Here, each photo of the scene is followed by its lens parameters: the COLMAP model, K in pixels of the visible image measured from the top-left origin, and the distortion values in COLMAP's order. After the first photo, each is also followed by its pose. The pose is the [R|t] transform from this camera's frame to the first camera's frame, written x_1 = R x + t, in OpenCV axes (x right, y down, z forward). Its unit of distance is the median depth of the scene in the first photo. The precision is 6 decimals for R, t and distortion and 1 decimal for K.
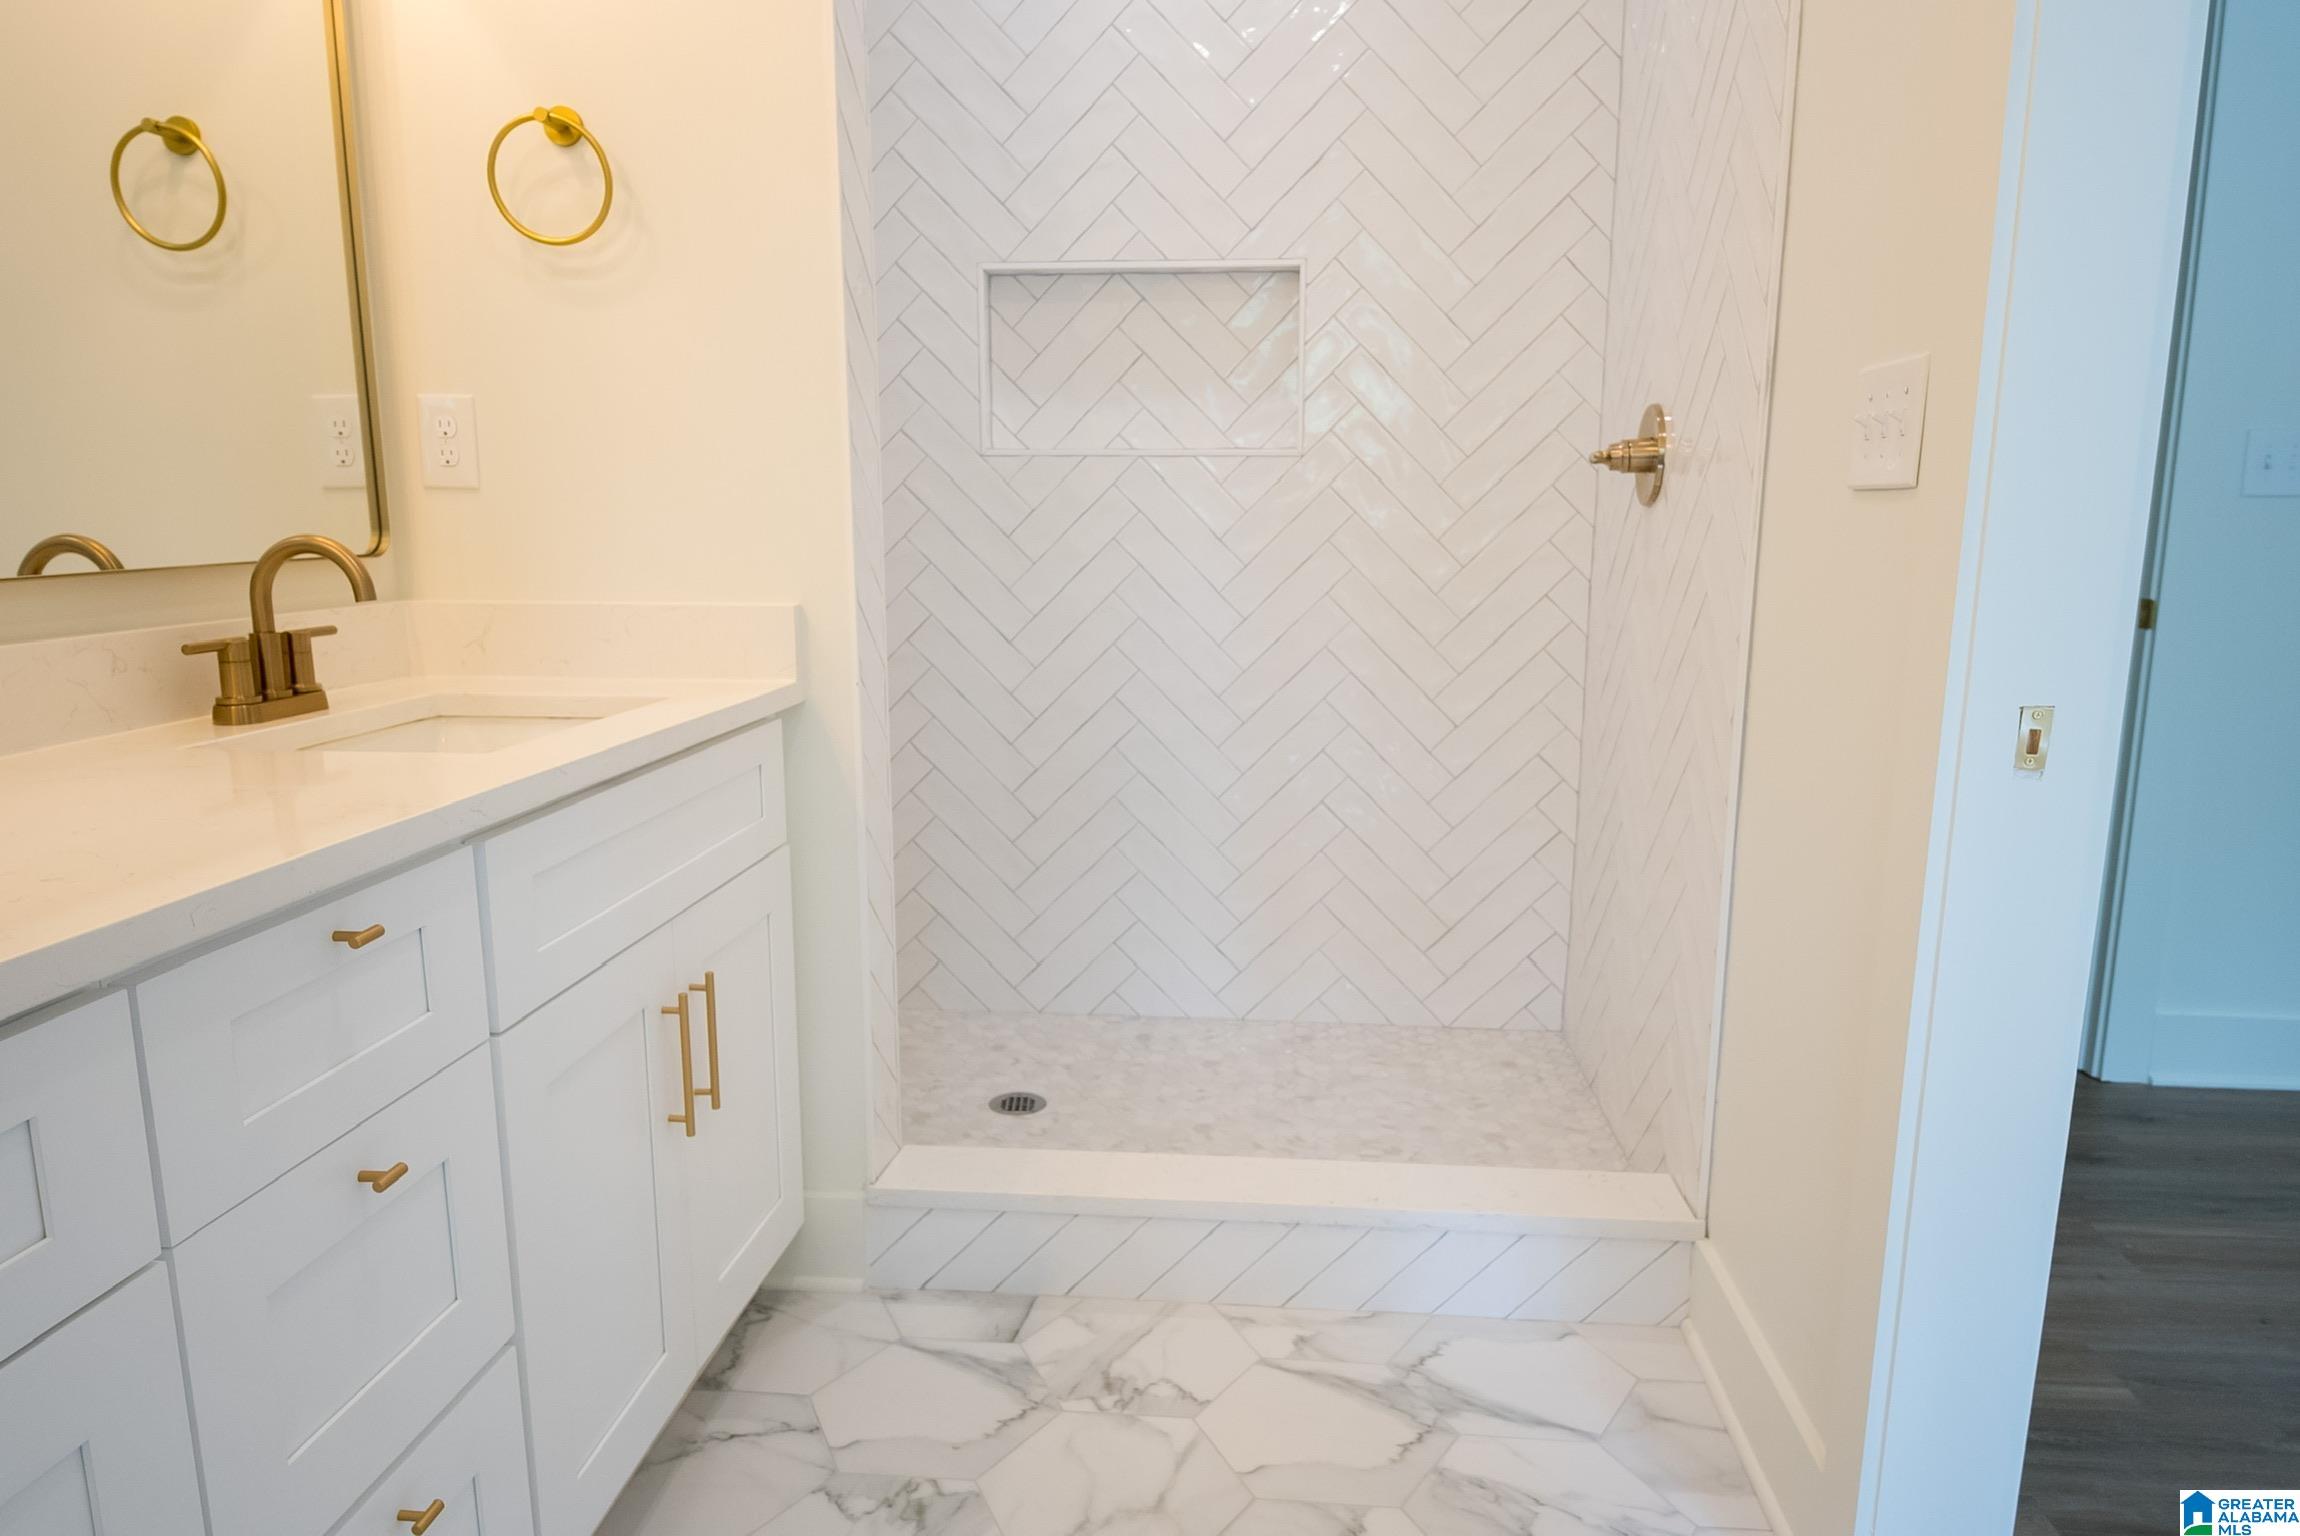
lens RADIAL K [[1443.0, 0, 1154.2], [0, 1443.0, 775.0], [0, 0, 1]] dist [0.029254, -0.045672]
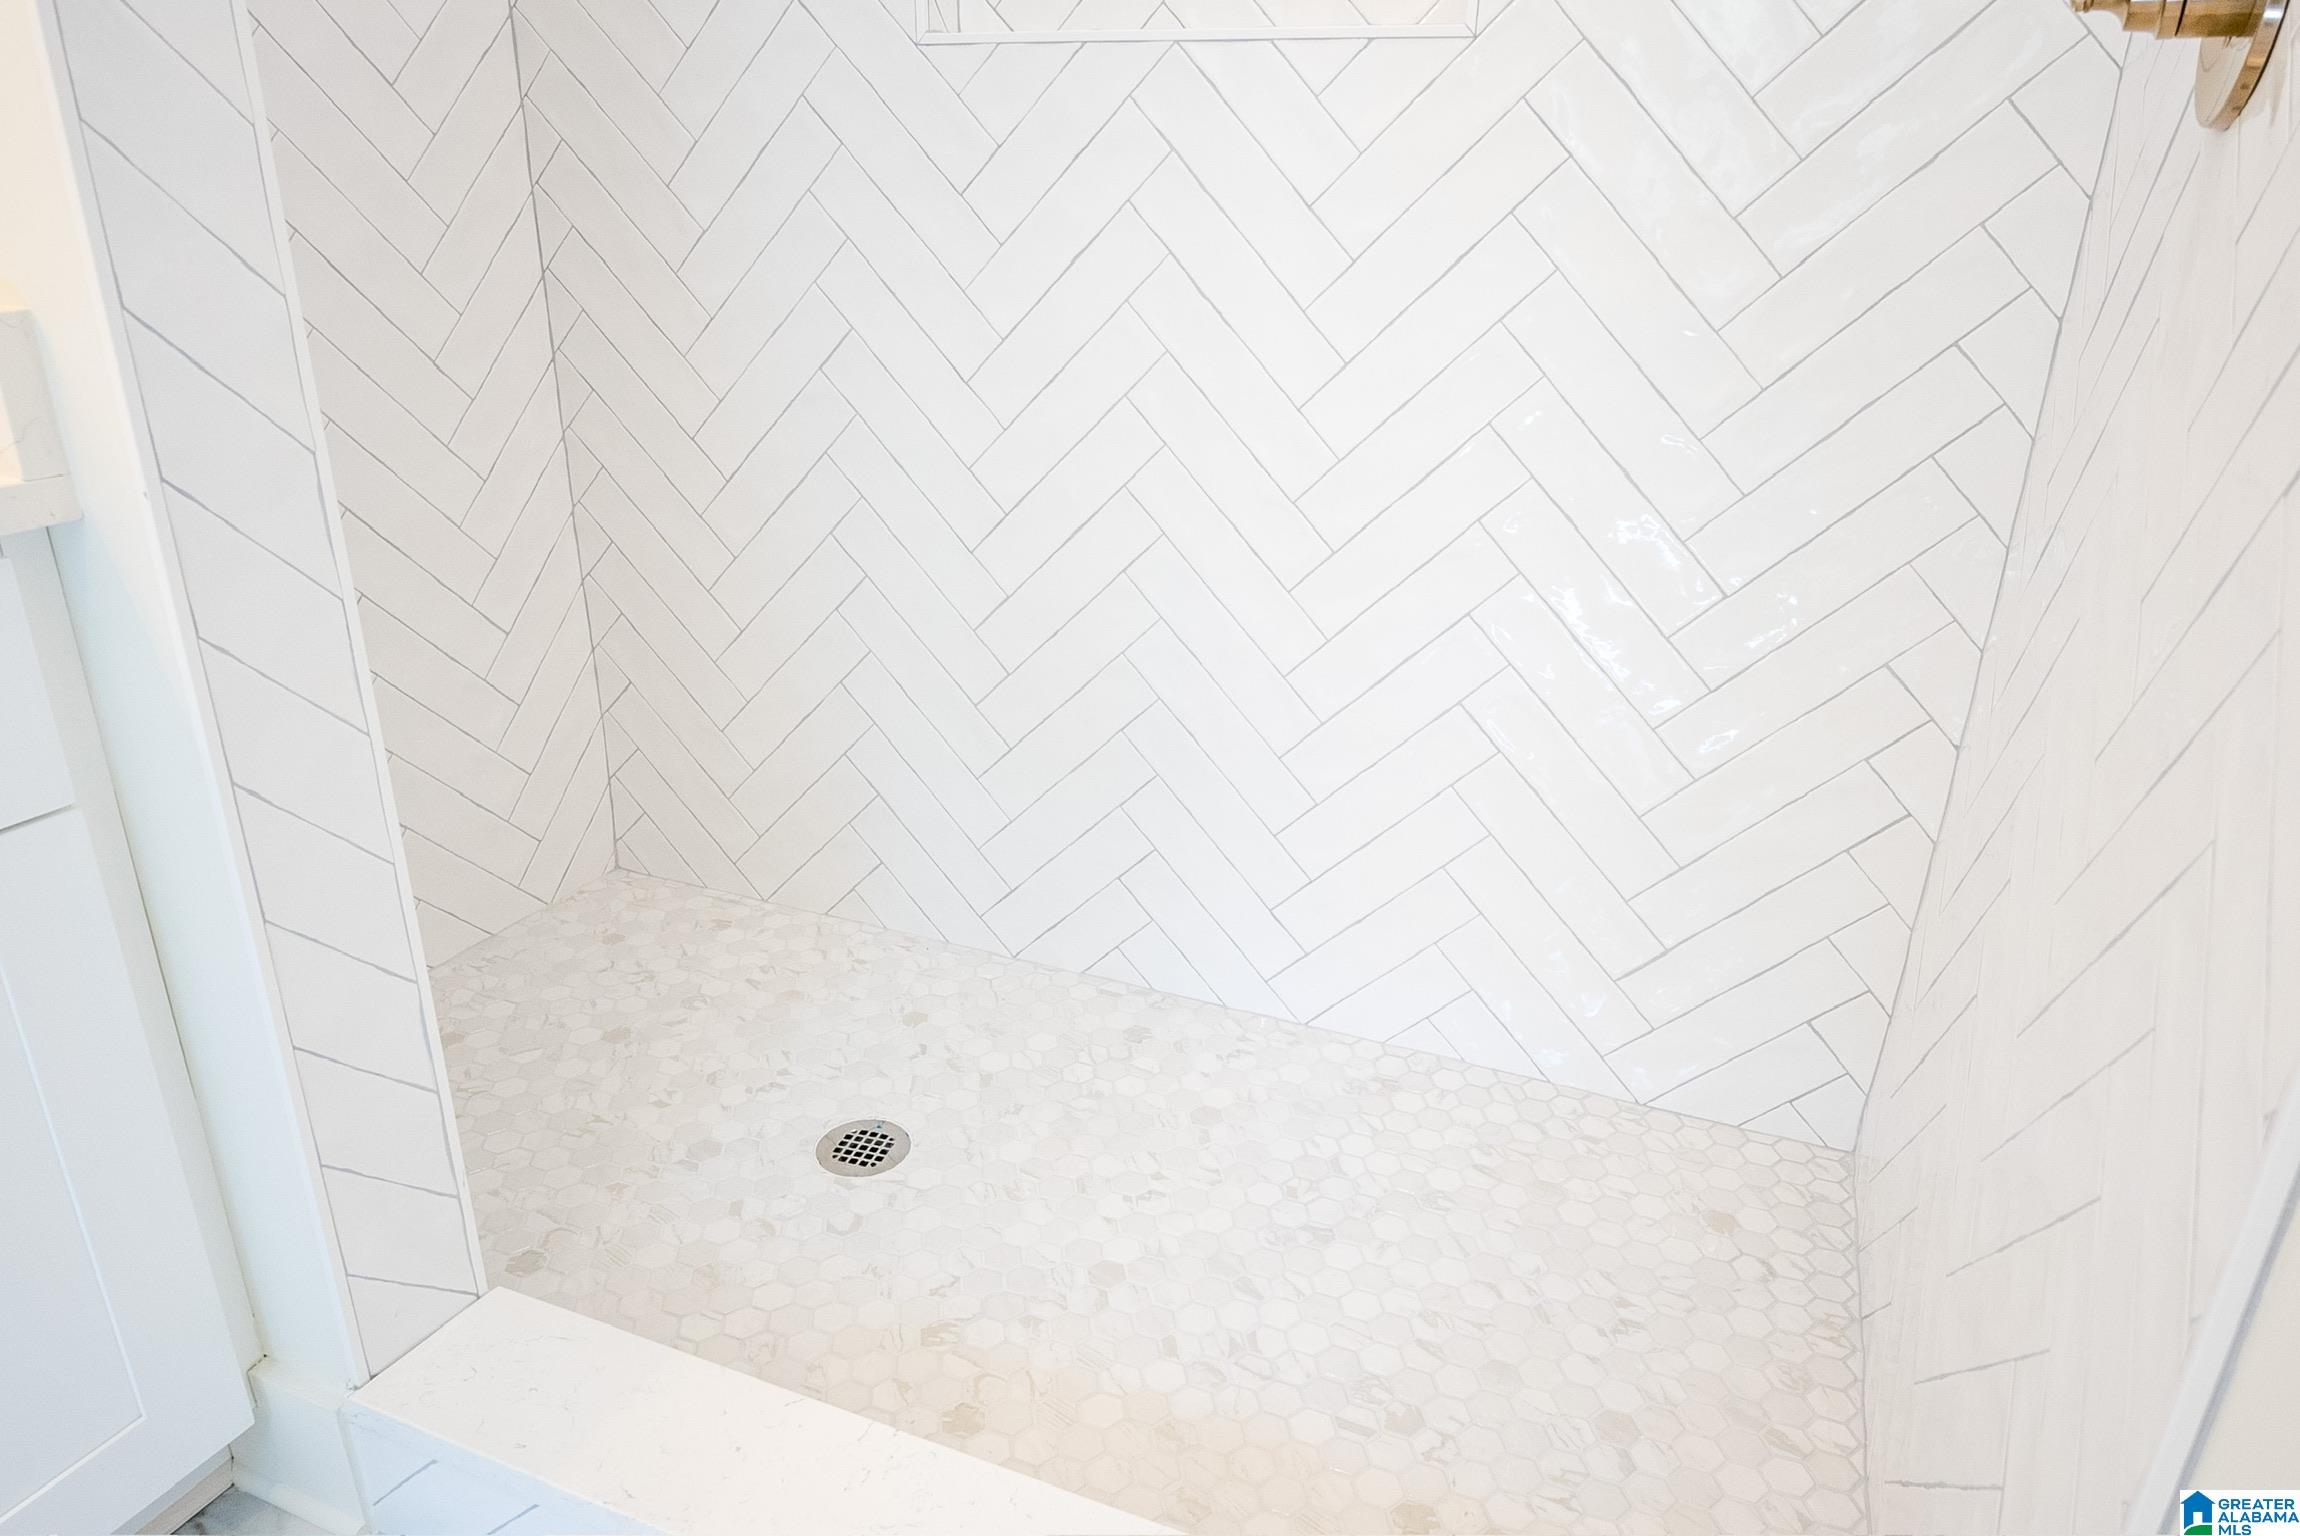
lens RADIAL K [[1443.0, 0, 1154.2], [0, 1443.0, 775.0], [0, 0, 1]] dist [0.029254, -0.045672]
pose [[0.955626, 0.126962, -0.265820, 0.160834], [-0.072572, 0.976011, 0.205269, -0.063656], [0.285504, -0.176869, 0.941915, 0.439065]]
